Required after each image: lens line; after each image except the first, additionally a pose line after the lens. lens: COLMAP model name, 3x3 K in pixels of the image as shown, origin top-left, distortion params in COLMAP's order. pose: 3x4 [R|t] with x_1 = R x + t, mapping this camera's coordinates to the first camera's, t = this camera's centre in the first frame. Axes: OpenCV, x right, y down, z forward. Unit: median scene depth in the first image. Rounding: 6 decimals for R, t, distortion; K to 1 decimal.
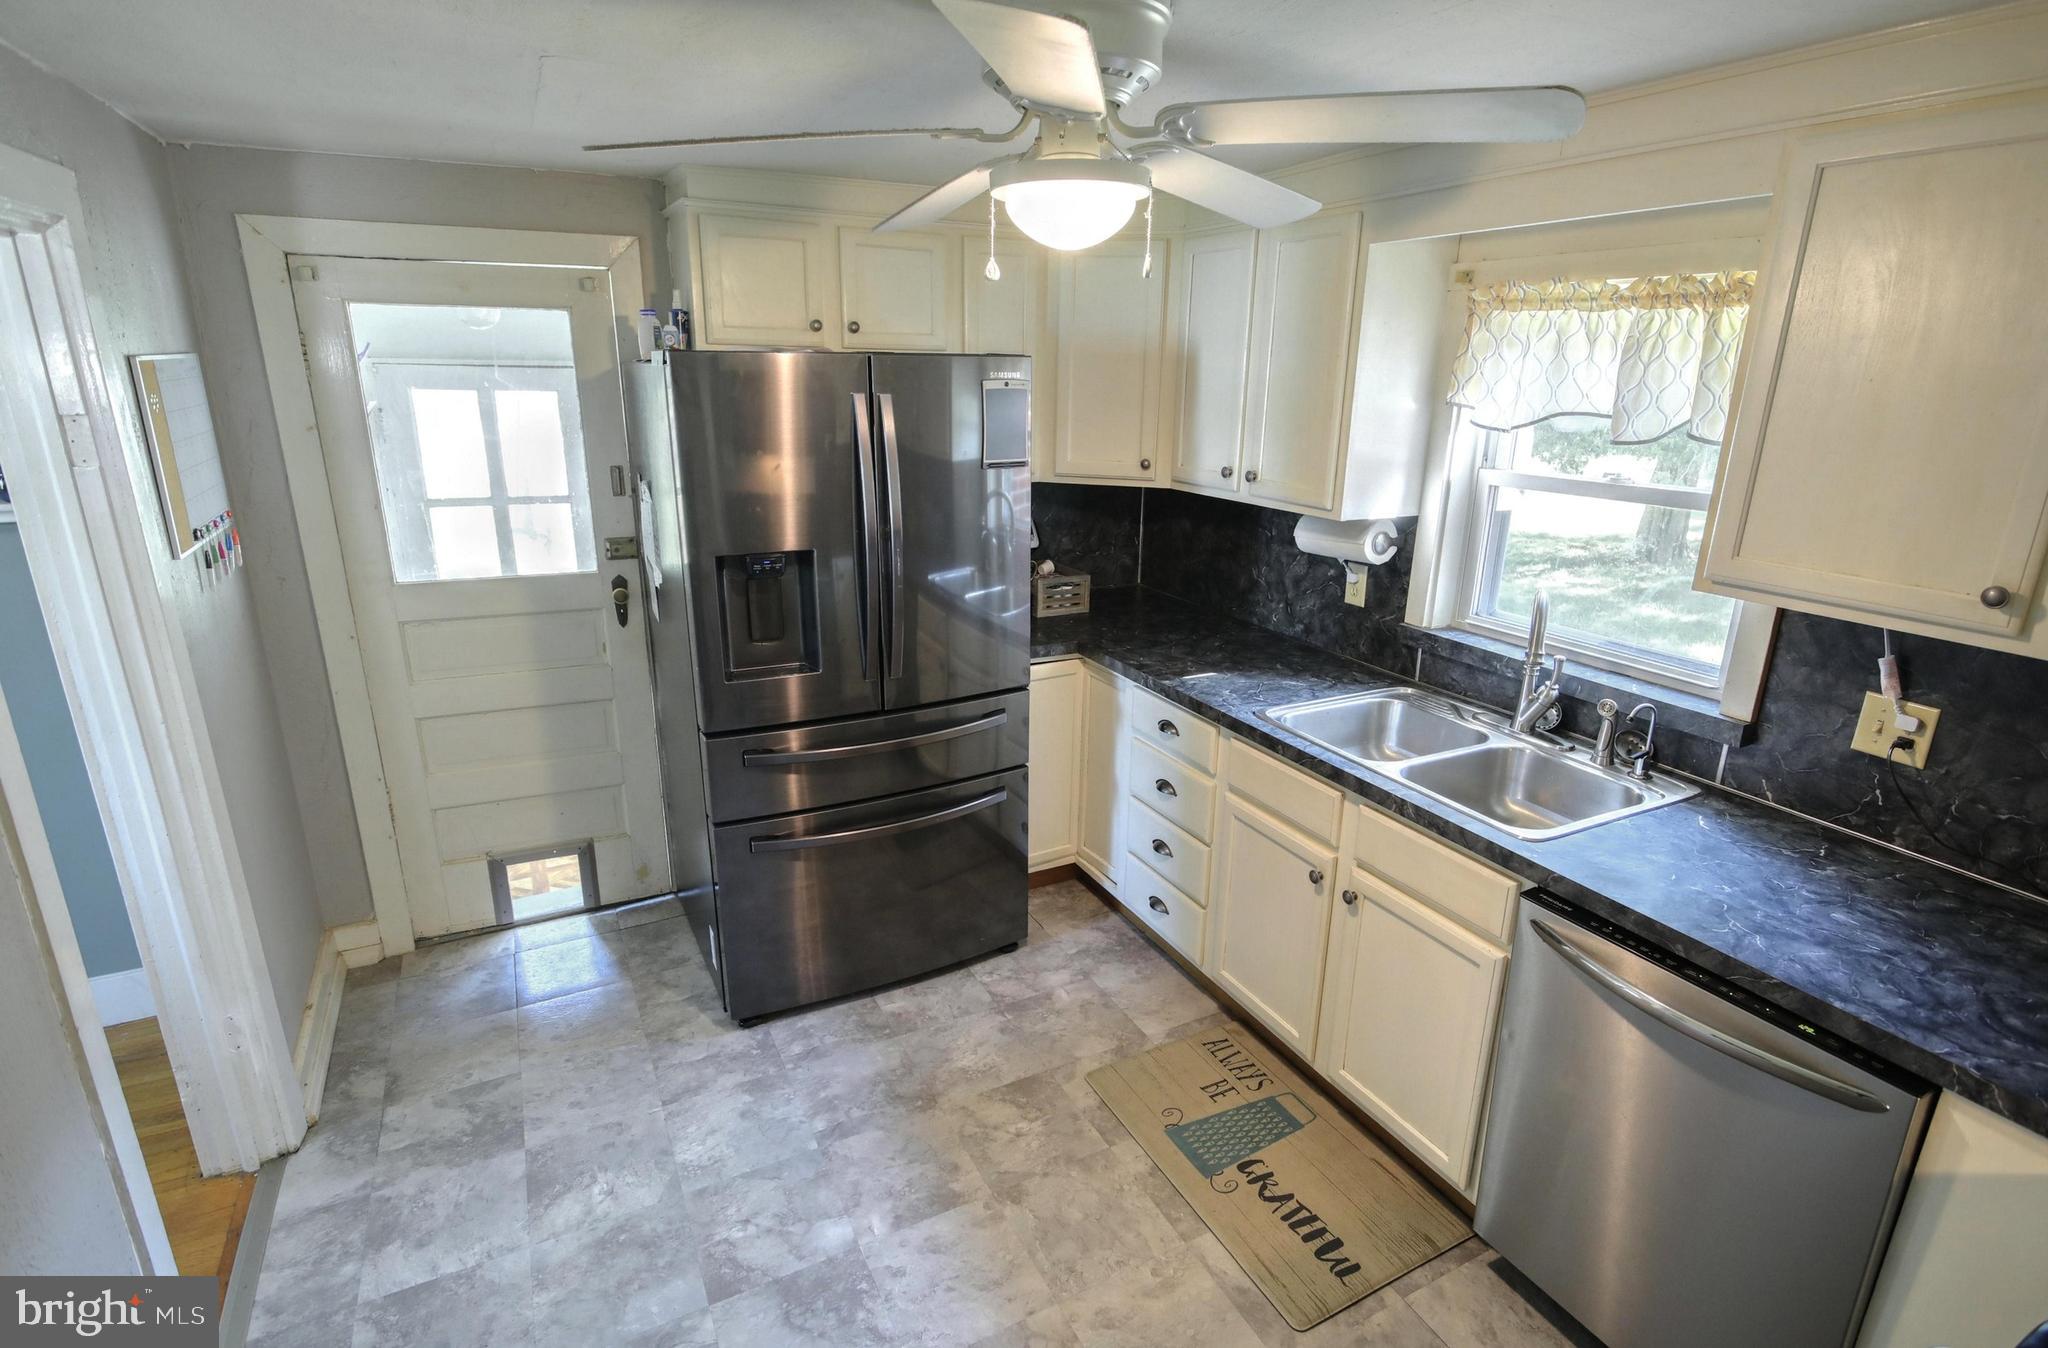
lens RADIAL K [[1006.6, 0, 998.1], [0, 1006.6, 663.8], [0, 0, 1]] dist [-0.009182, 0.000700]
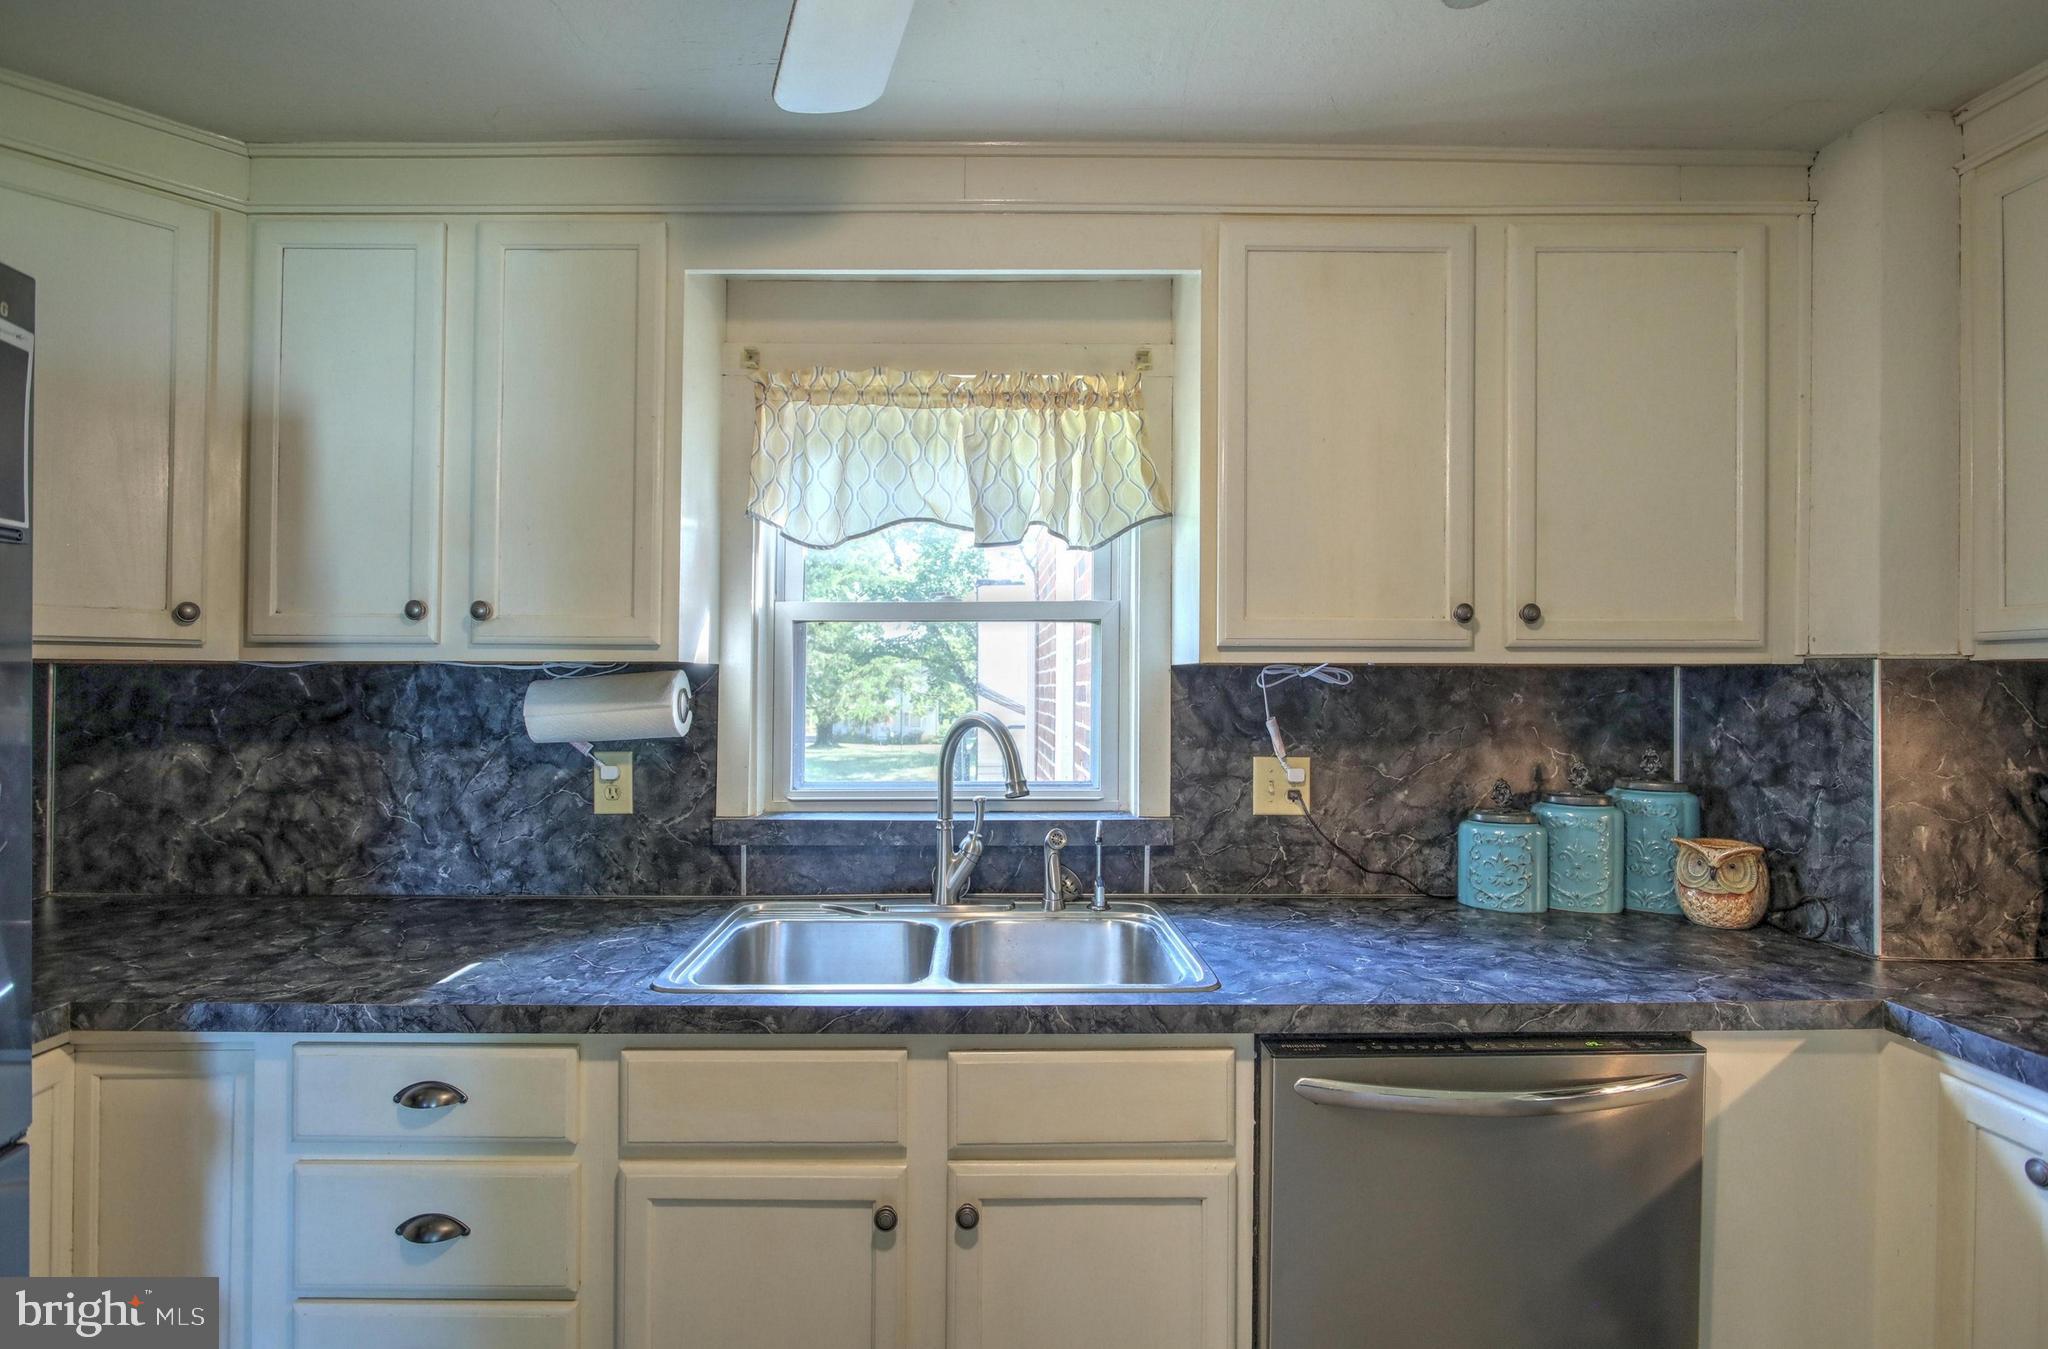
lens RADIAL K [[1006.6, 0, 998.1], [0, 1006.6, 664.3], [0, 0, 1]] dist [-0.009182, 0.000700]
pose [[0.433336, 0.001724, 0.901231, -0.177352], [0.262886, 0.956268, -0.128232, -0.001242], [-0.862039, 0.292488, 0.413931, 0.616966]]
